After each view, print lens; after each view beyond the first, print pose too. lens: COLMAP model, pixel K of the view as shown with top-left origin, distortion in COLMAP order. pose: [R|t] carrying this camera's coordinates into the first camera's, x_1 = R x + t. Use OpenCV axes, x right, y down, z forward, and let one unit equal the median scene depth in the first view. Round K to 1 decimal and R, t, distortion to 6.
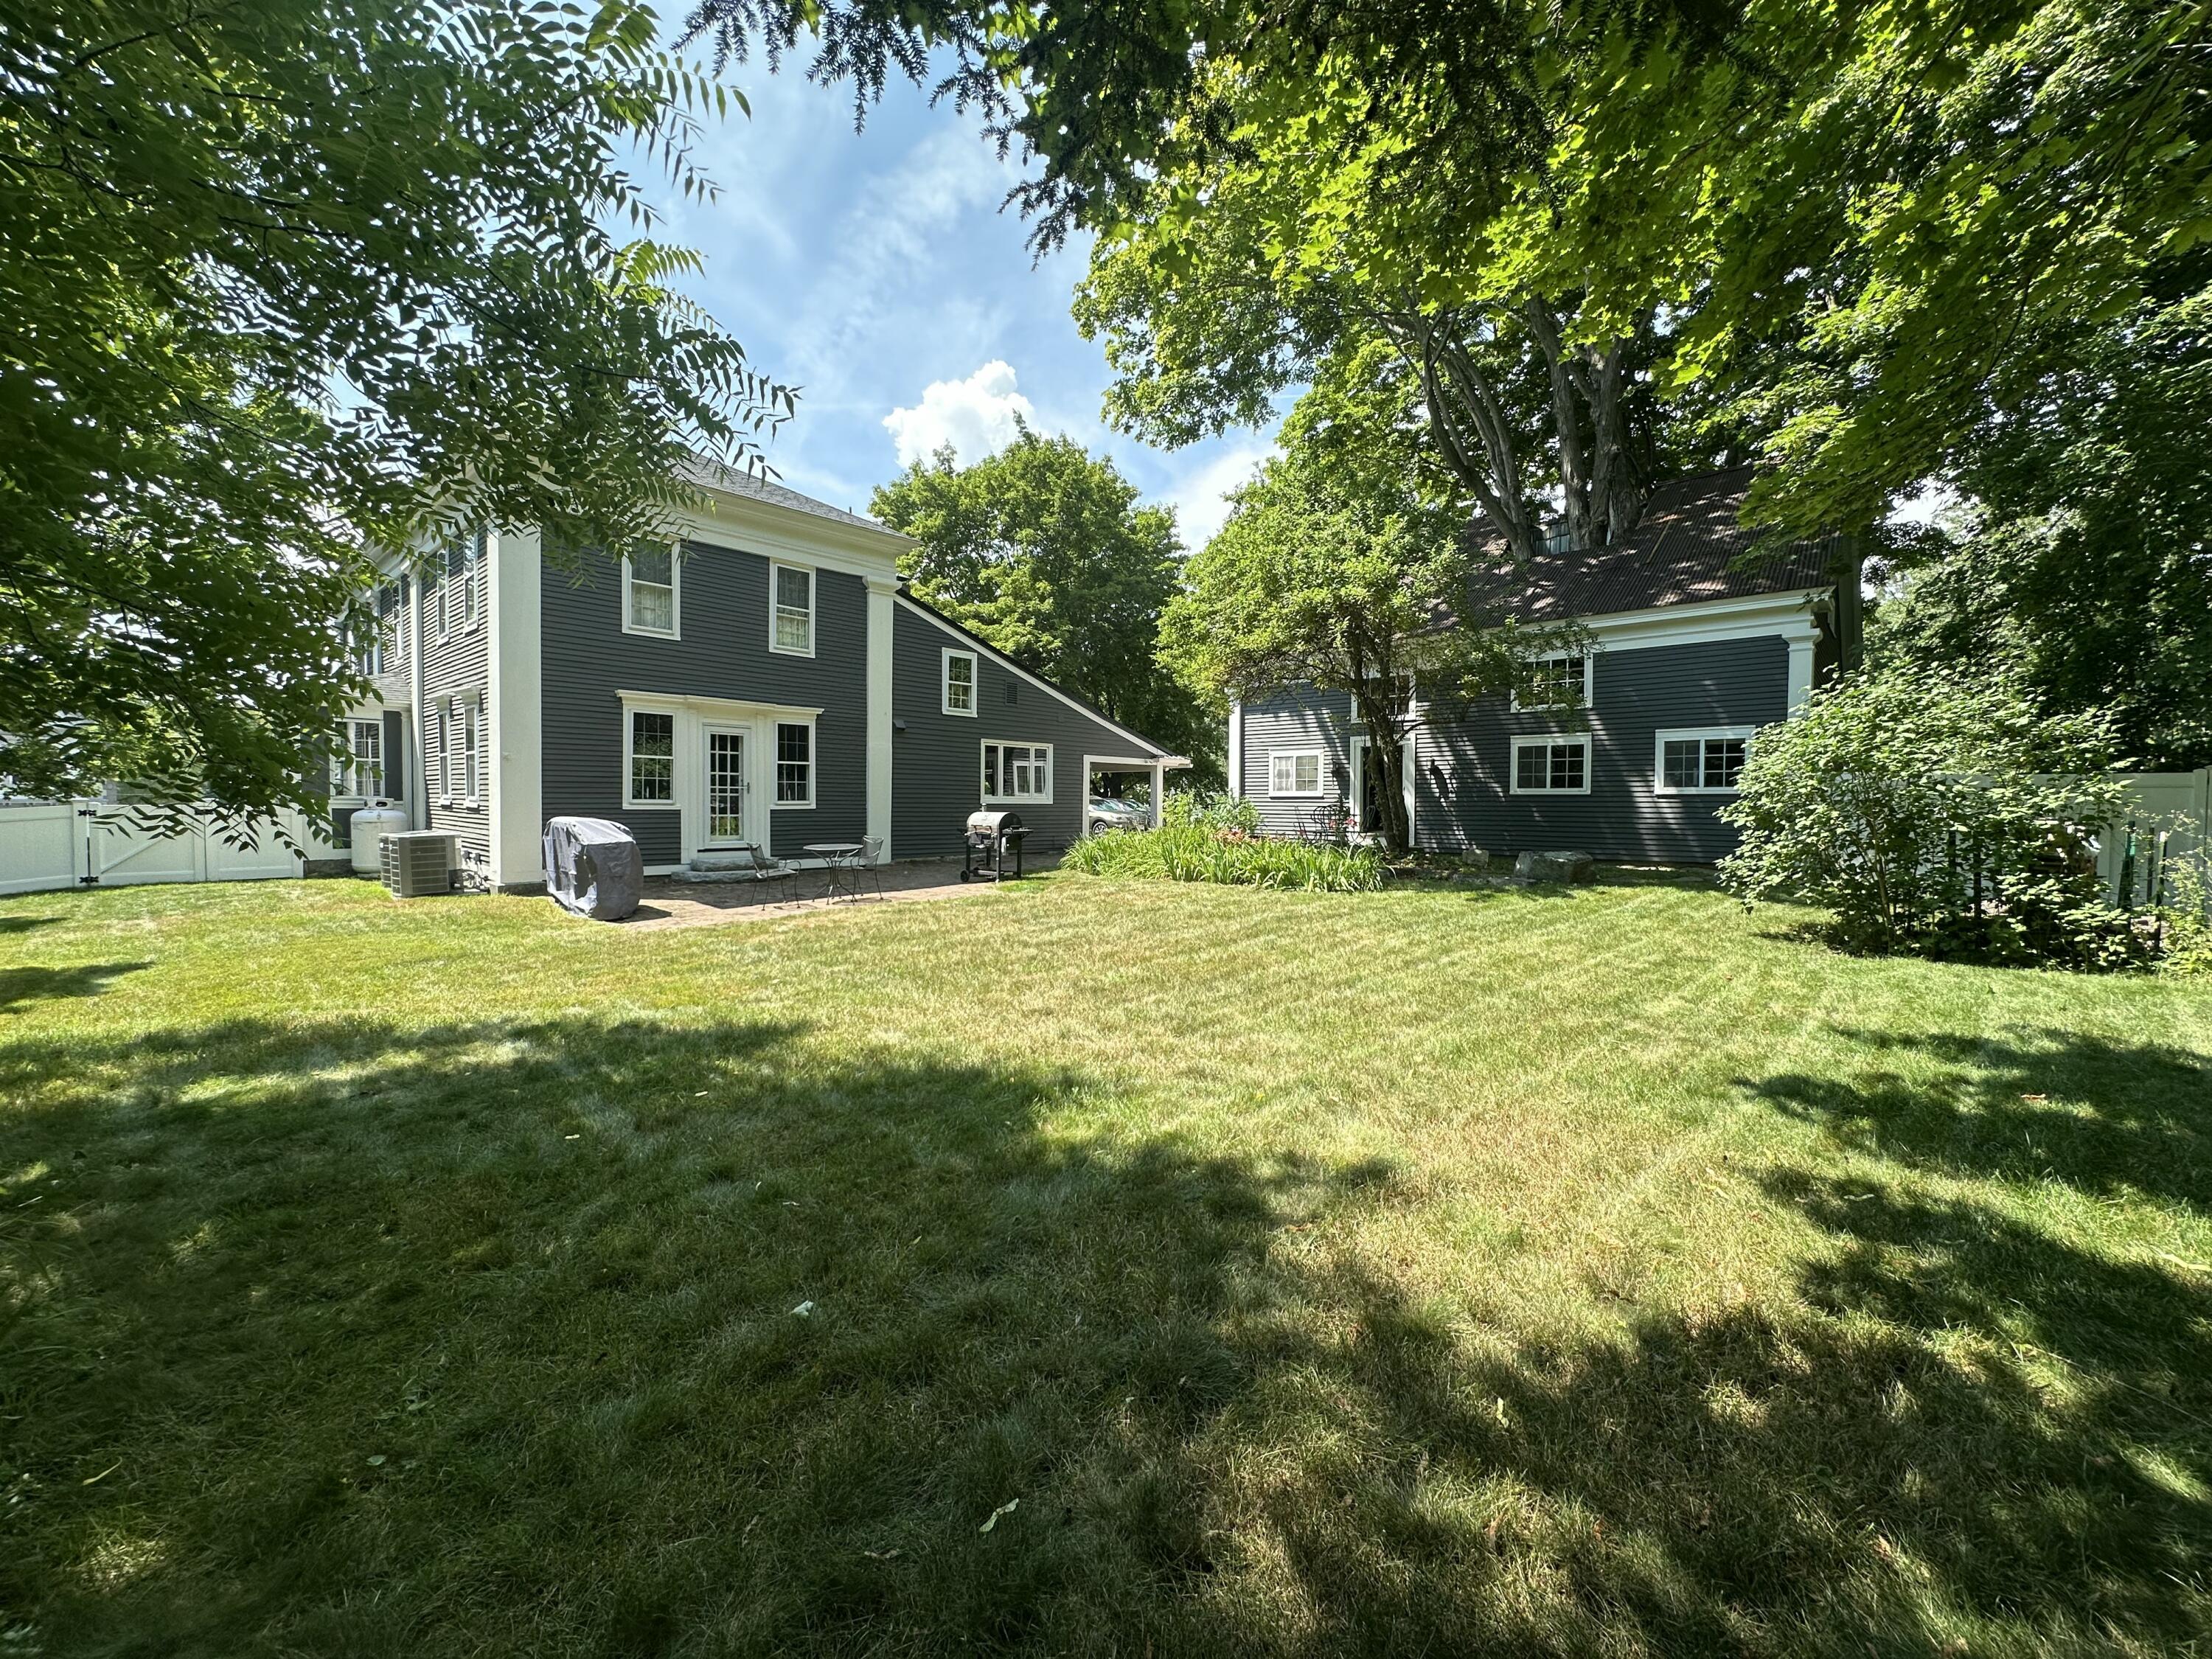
lens RADIAL K [[864.1, 0, 1106.0], [0, 864.1, 829.5], [0, 0, 1]] dist [0.001078, 0.000019]
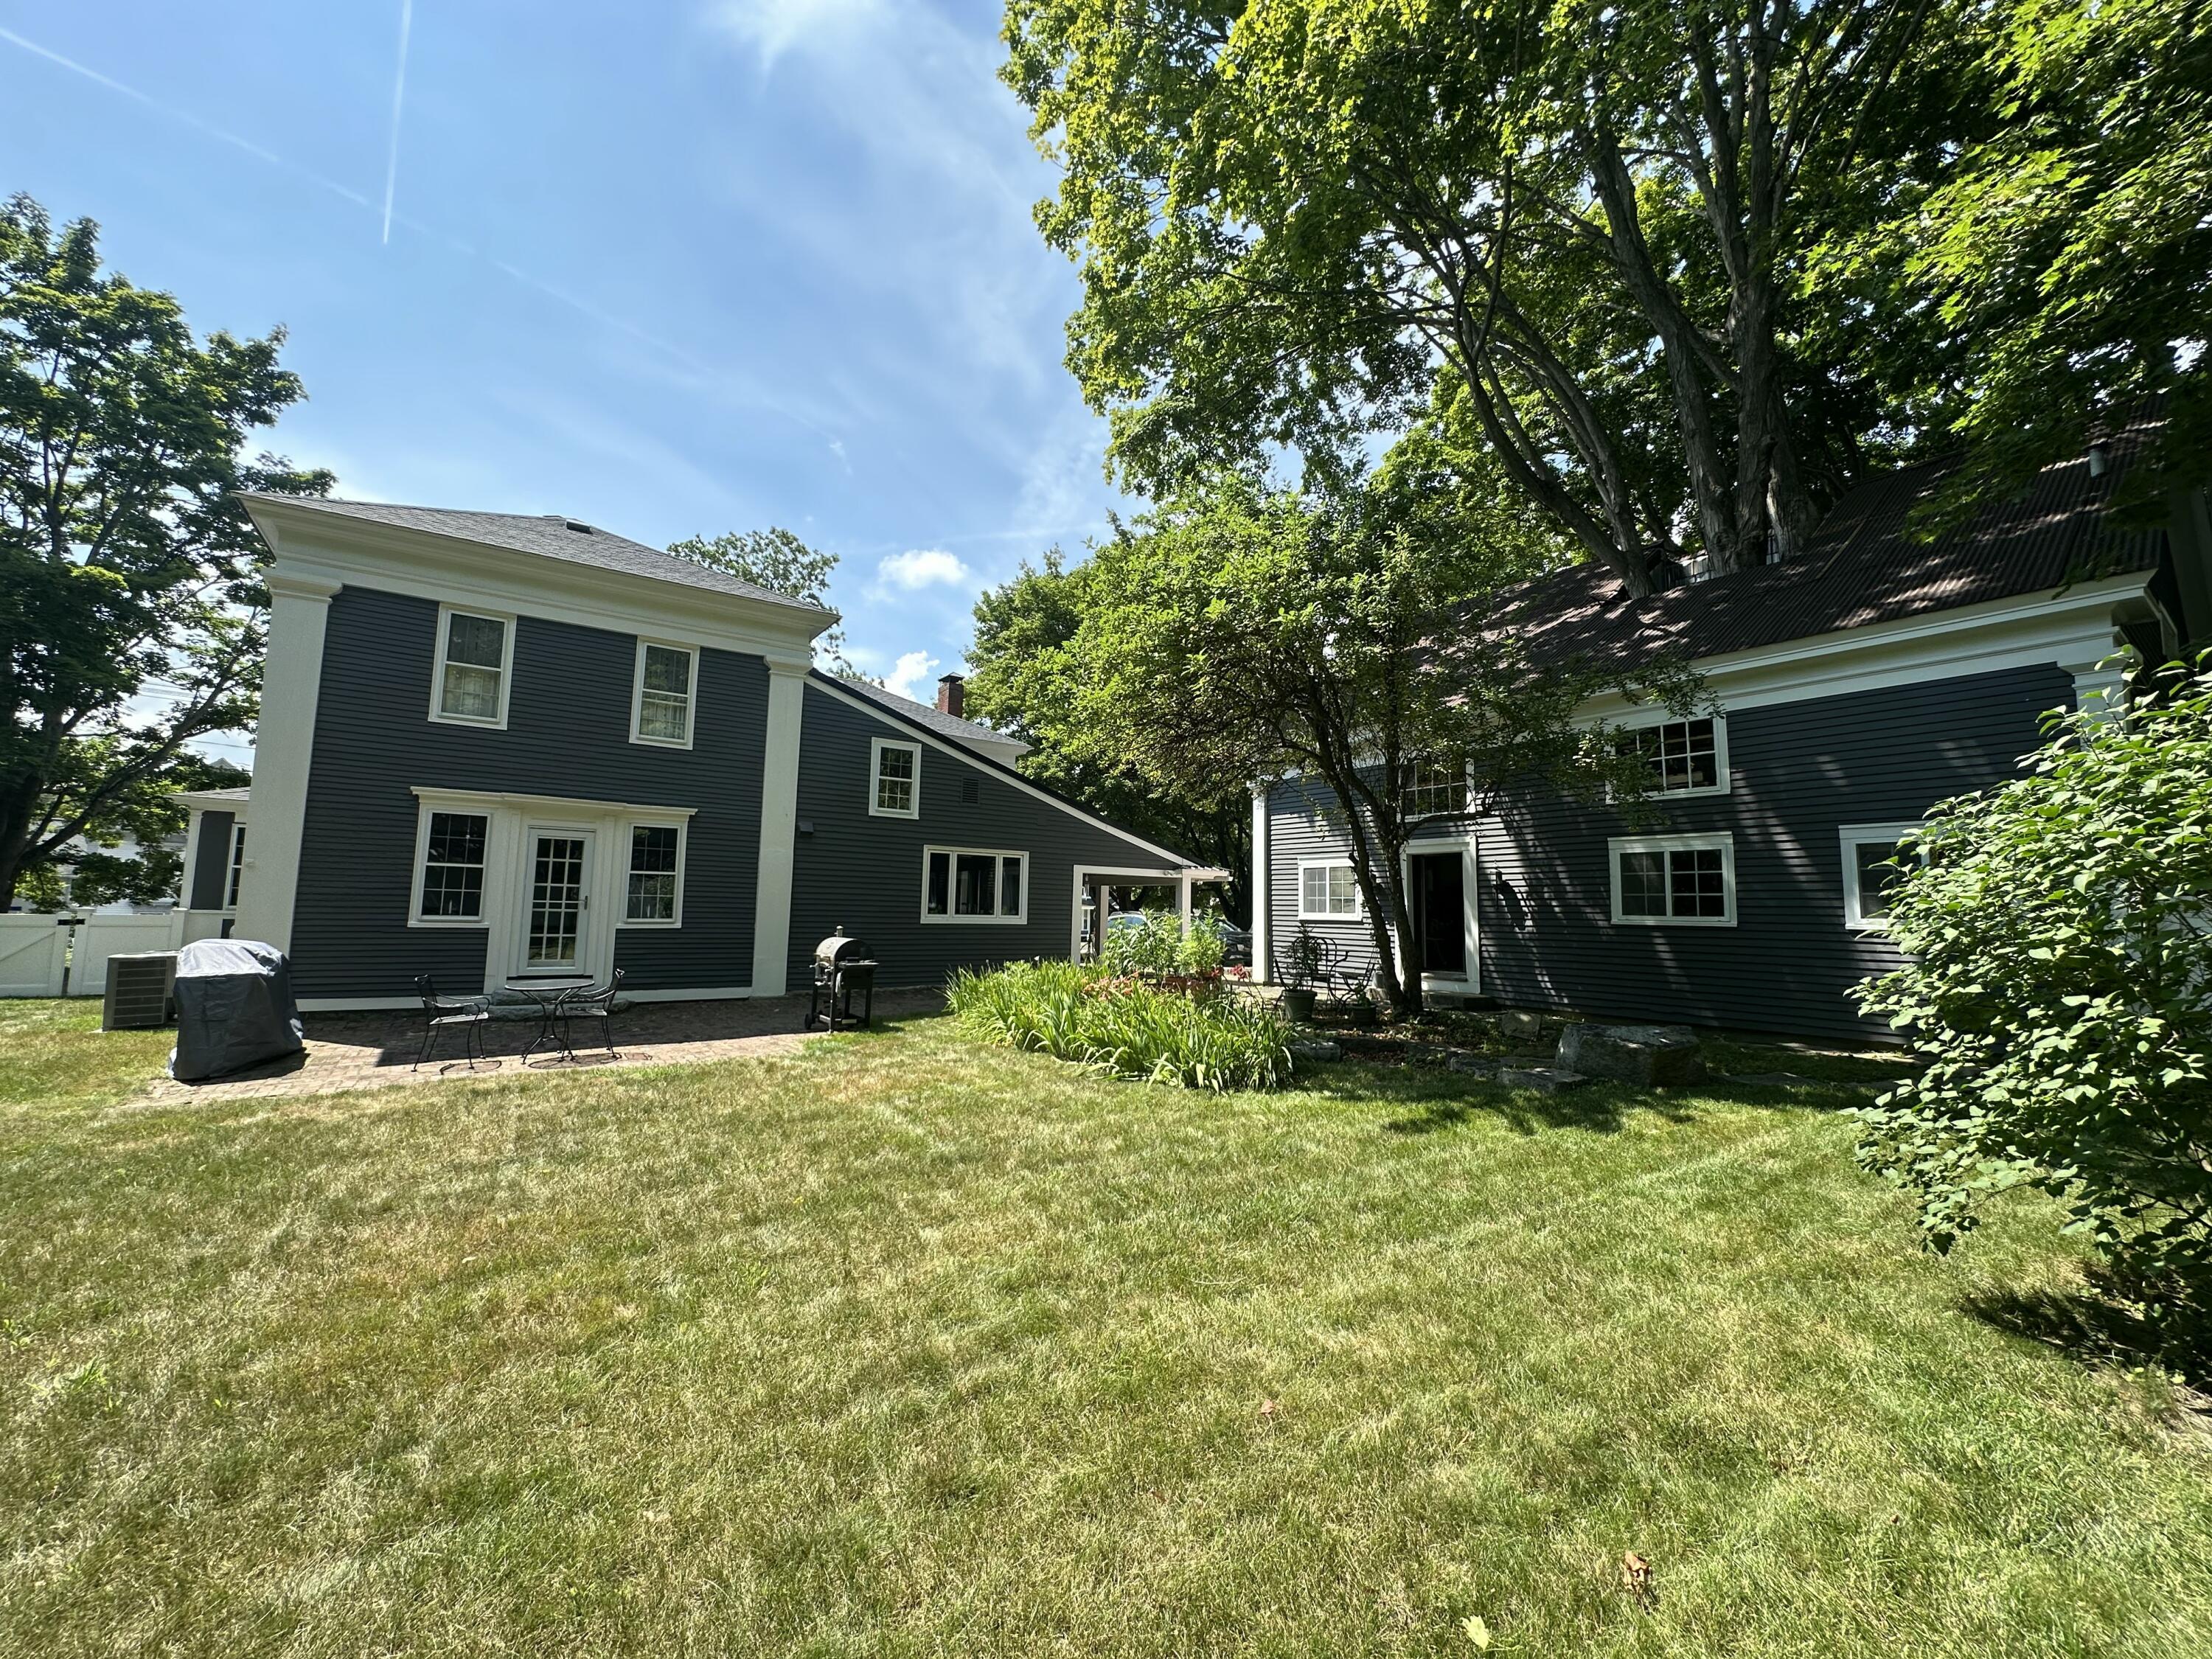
lens RADIAL K [[871.1, 0, 1106.0], [0, 871.1, 829.5], [0, 0, 1]] dist [0.008241, -0.000158]
pose [[0.977271, -0.006547, -0.211891, 0.243038], [-0.020837, 0.991717, -0.126744, -0.020730], [0.210966, 0.128279, 0.969040, 0.266245]]
